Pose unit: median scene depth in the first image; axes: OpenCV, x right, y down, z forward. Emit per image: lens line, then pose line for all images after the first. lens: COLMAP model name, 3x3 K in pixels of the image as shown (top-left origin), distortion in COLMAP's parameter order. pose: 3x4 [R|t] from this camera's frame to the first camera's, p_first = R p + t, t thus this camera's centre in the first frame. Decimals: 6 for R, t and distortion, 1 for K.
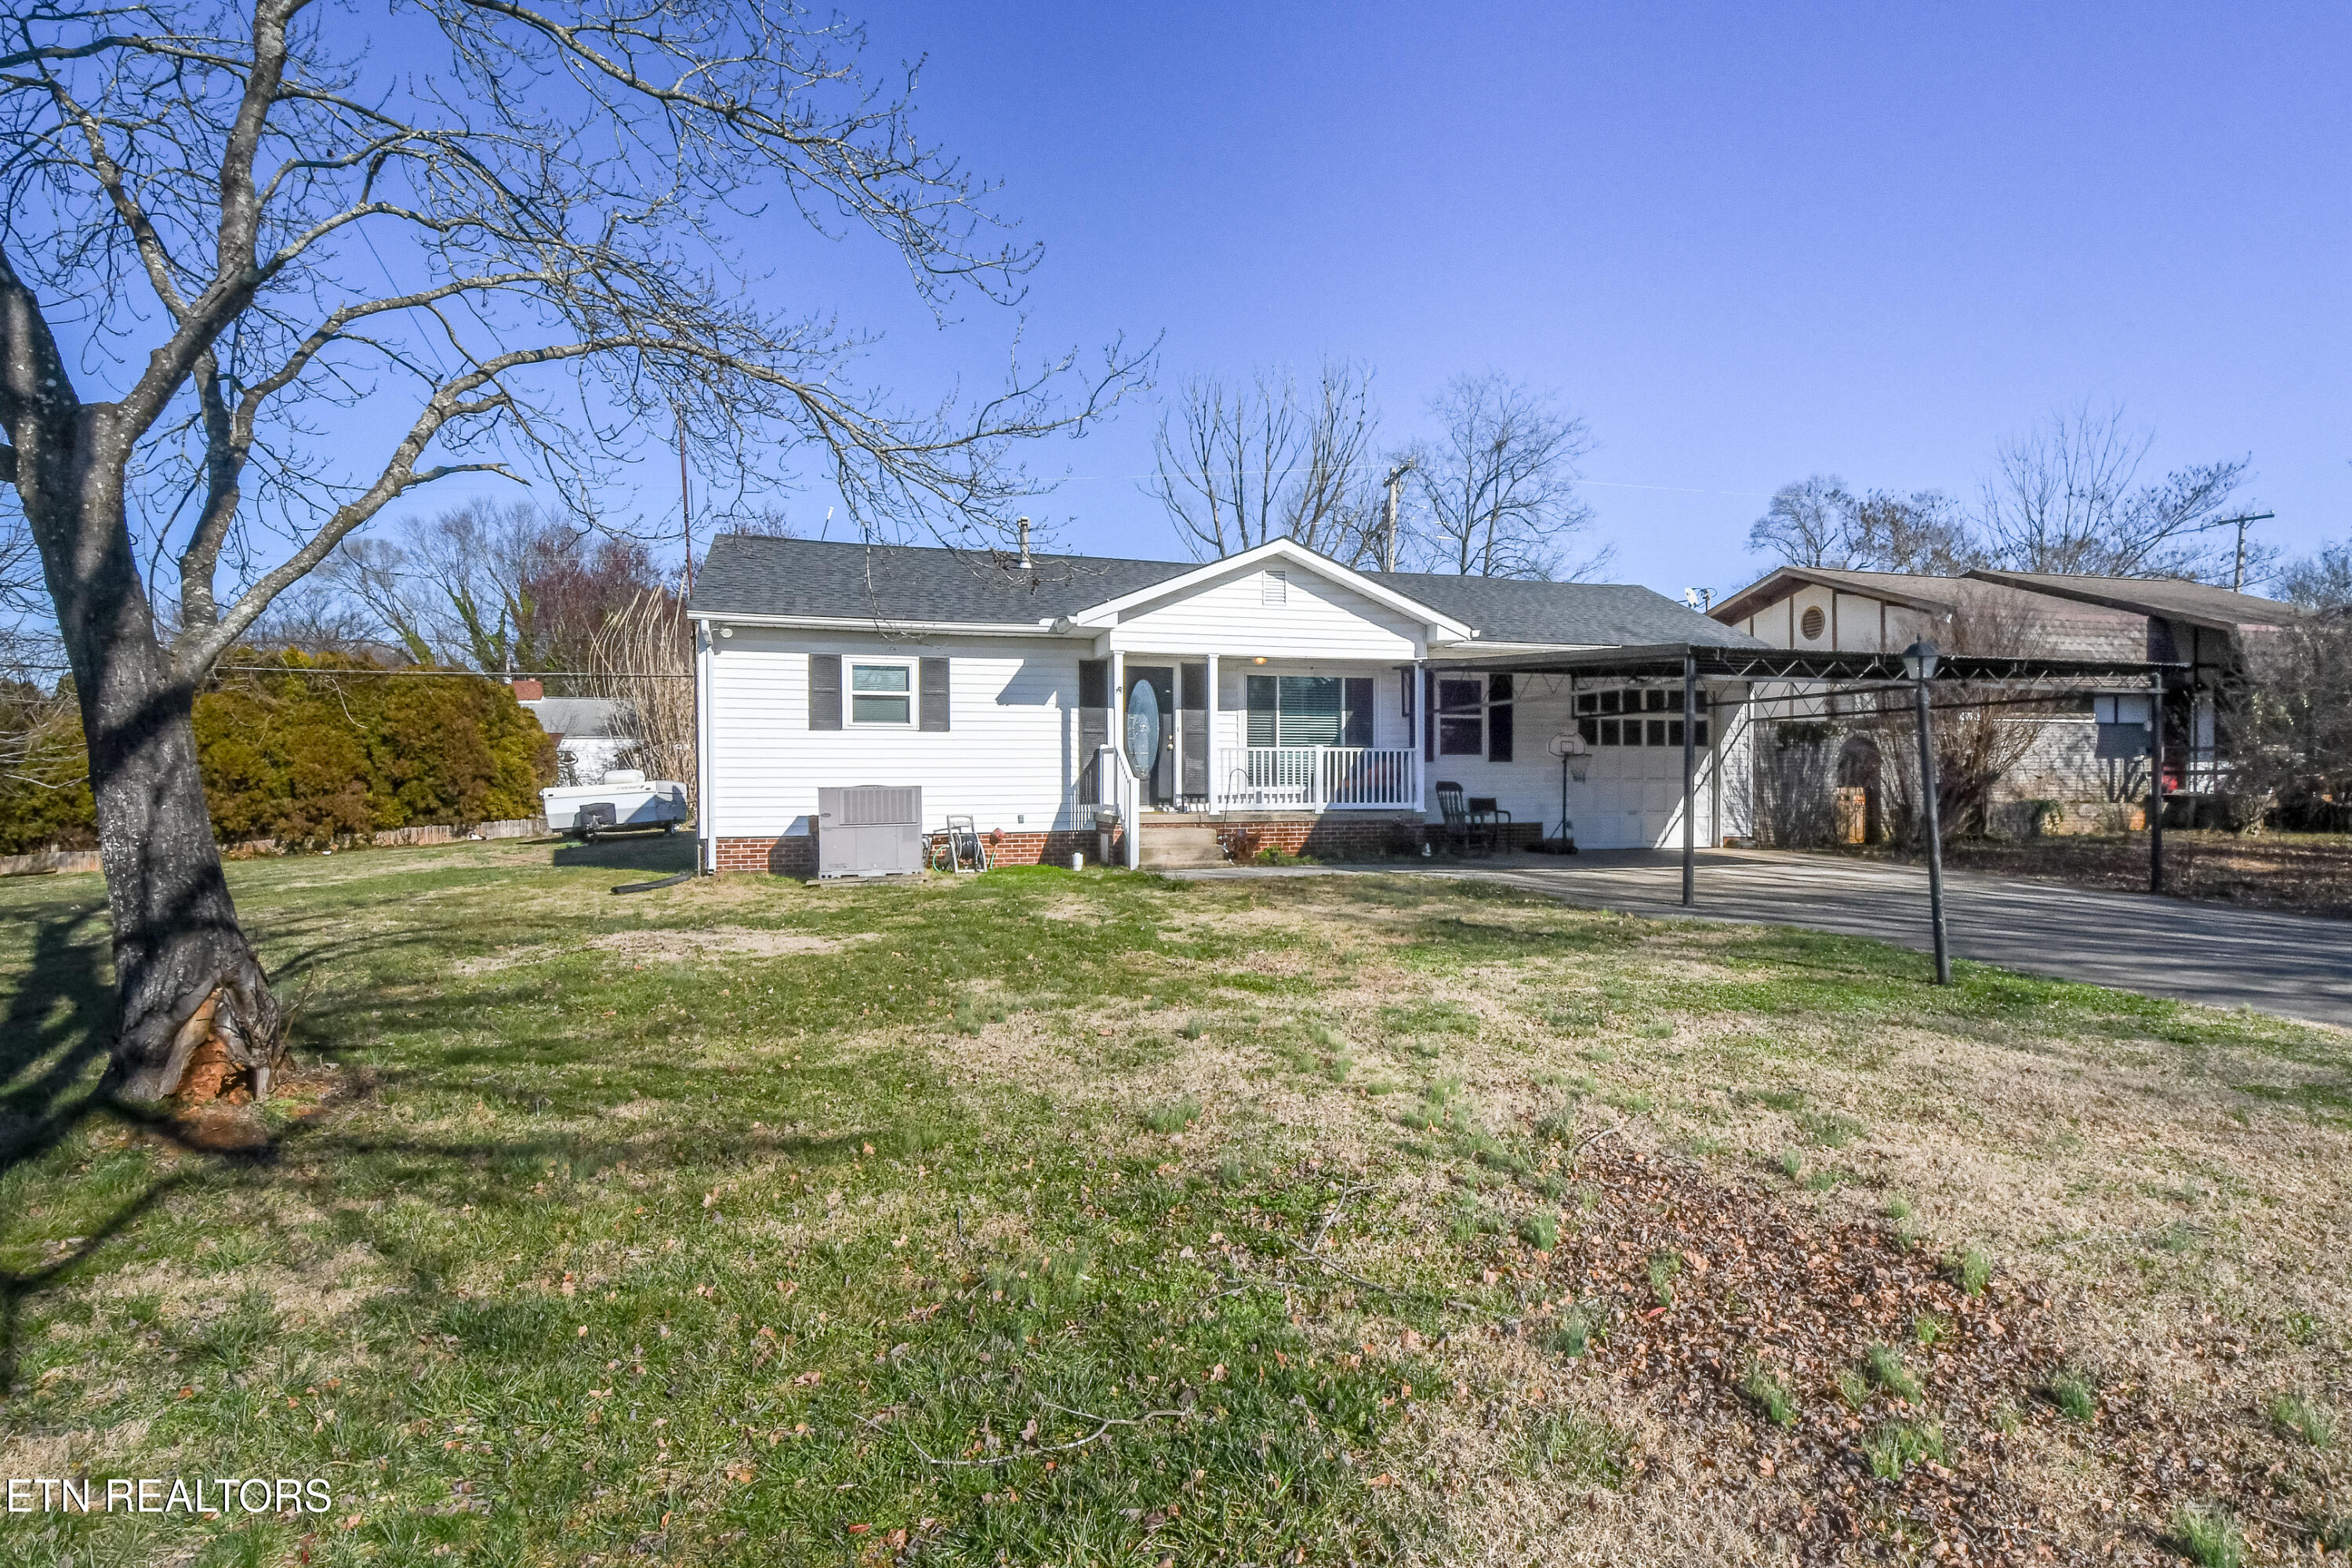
lens RADIAL K [[1258.0, 0, 1236.0], [0, 1258.0, 782.5], [0, 0, 1]] dist [0.002661, -0.001433]
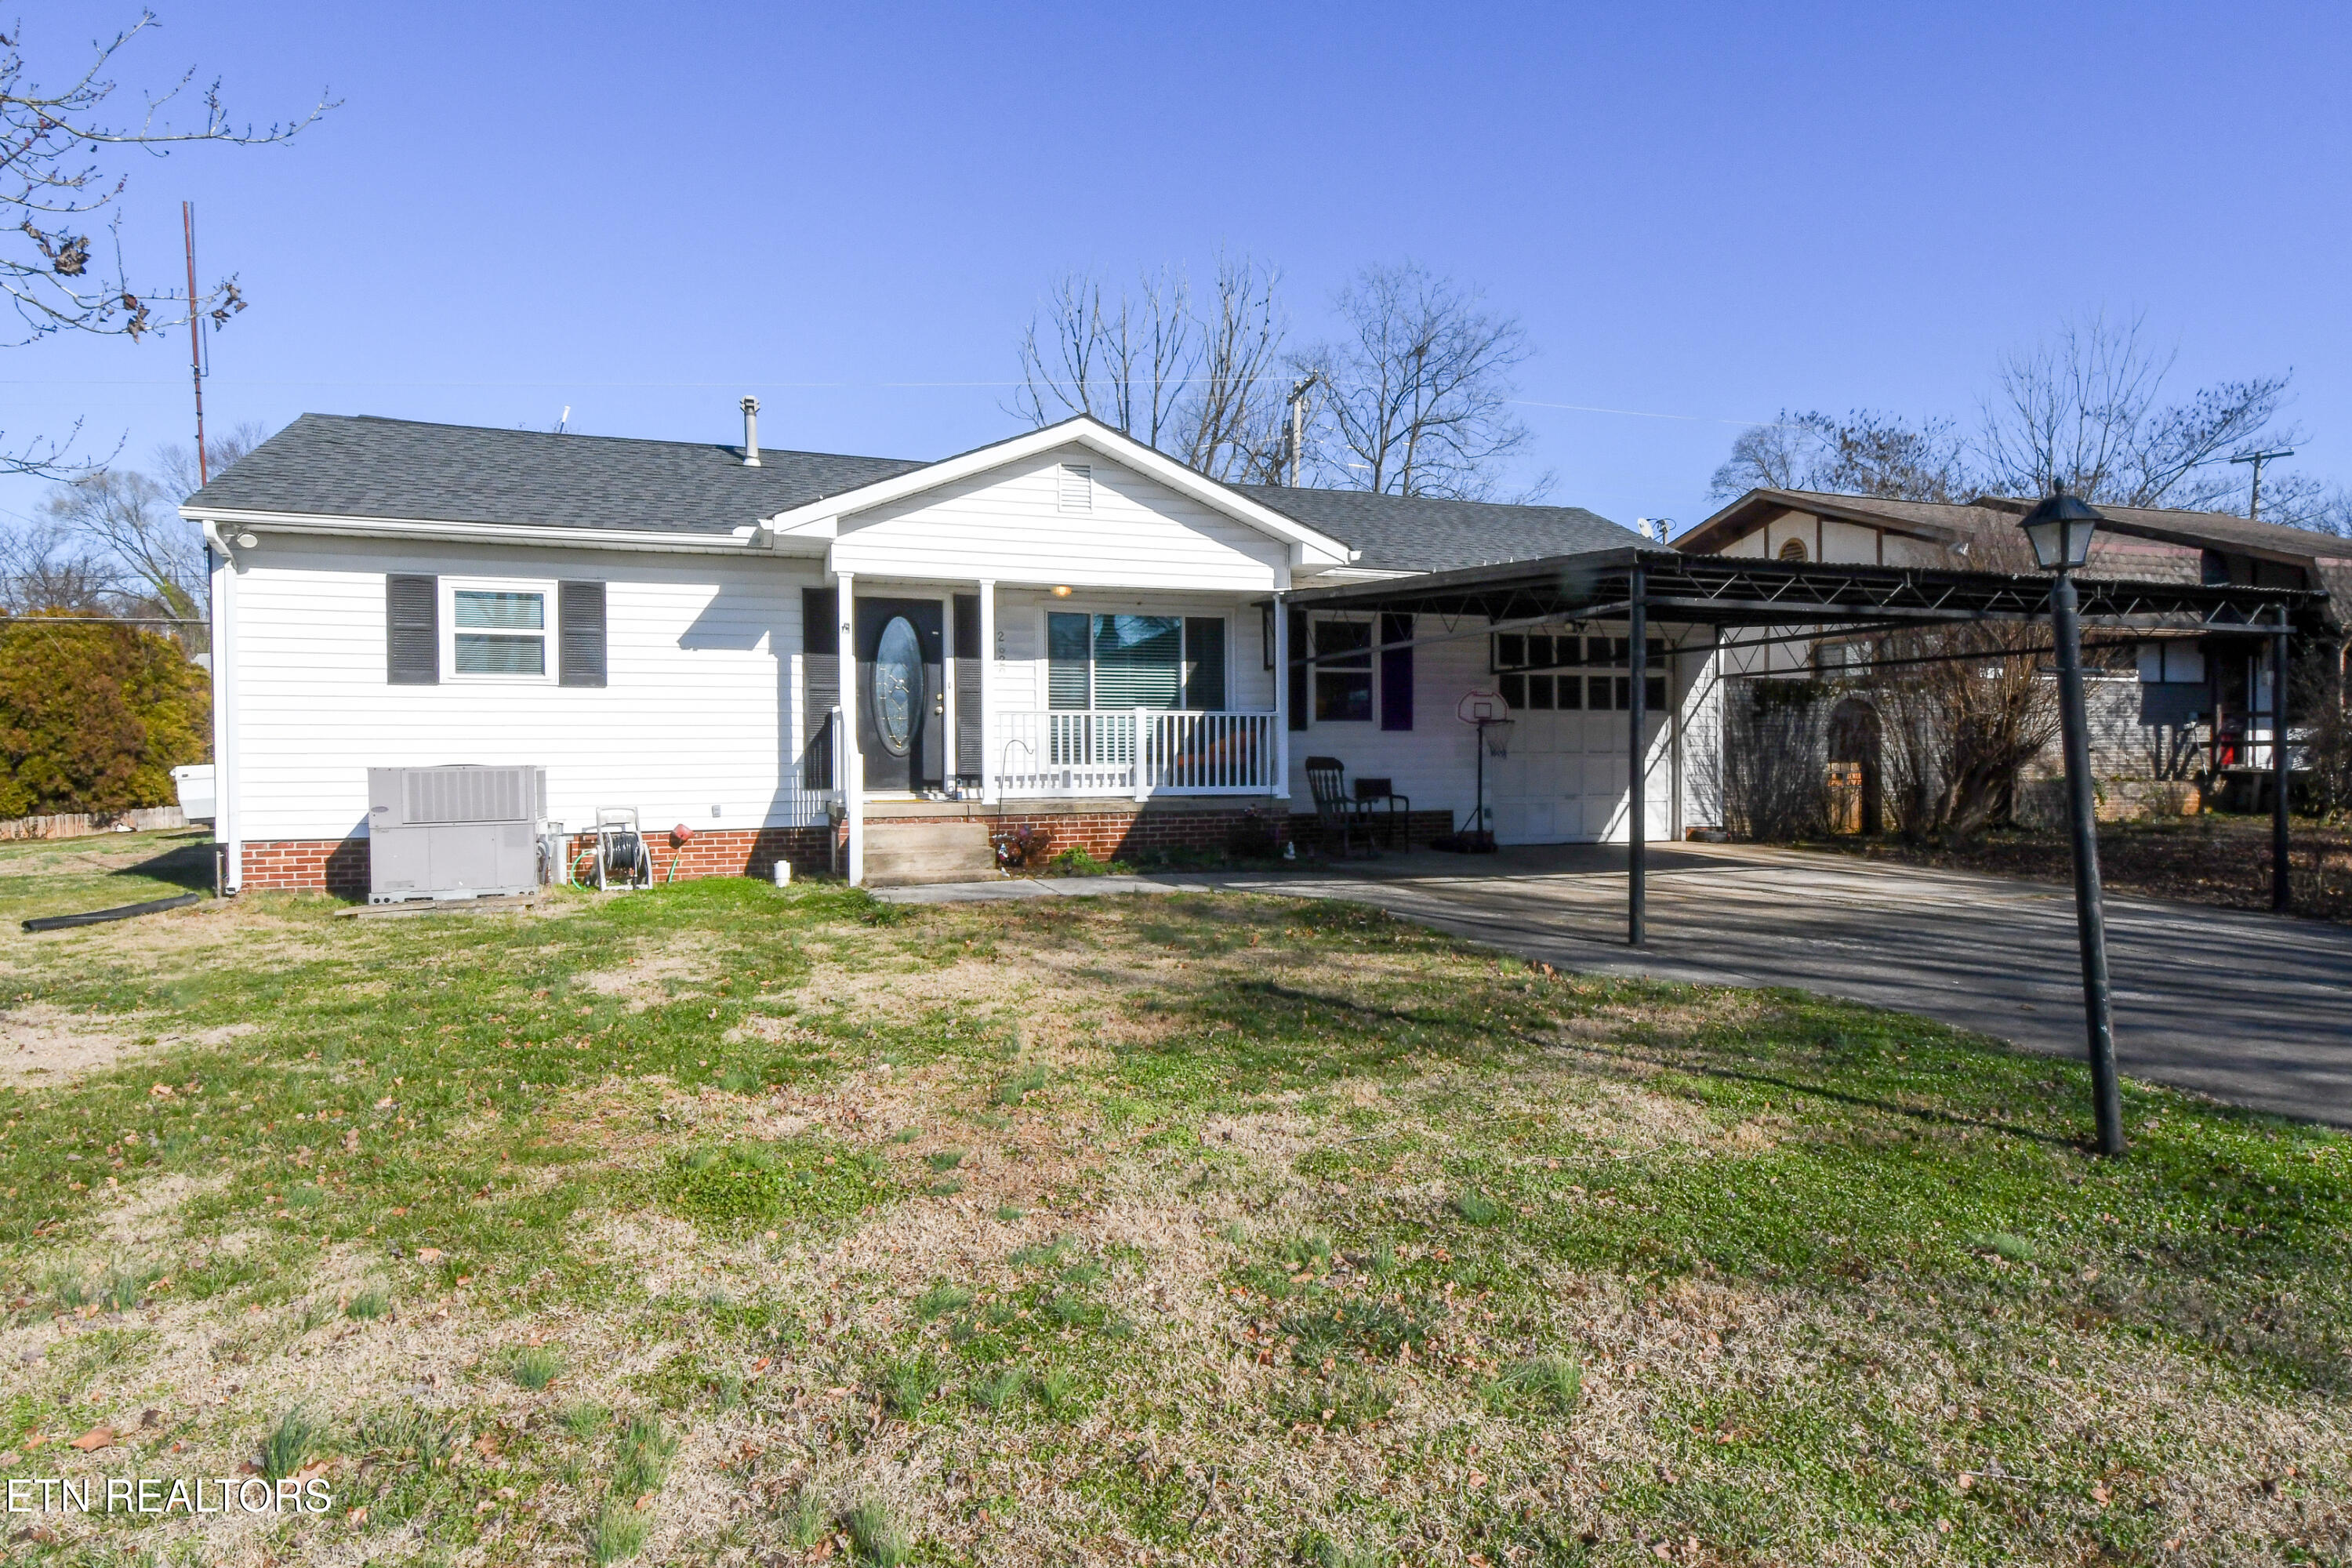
lens RADIAL K [[1323.1, 0, 1249.5], [0, 1323.1, 750.4], [0, 0, 1]] dist [0.002762, 0.000380]
pose [[0.998577, -0.001731, 0.053298, 0.085462], [0.001904, 0.999993, -0.003206, -0.002066], [-0.053292, 0.003303, 0.998573, 0.227074]]
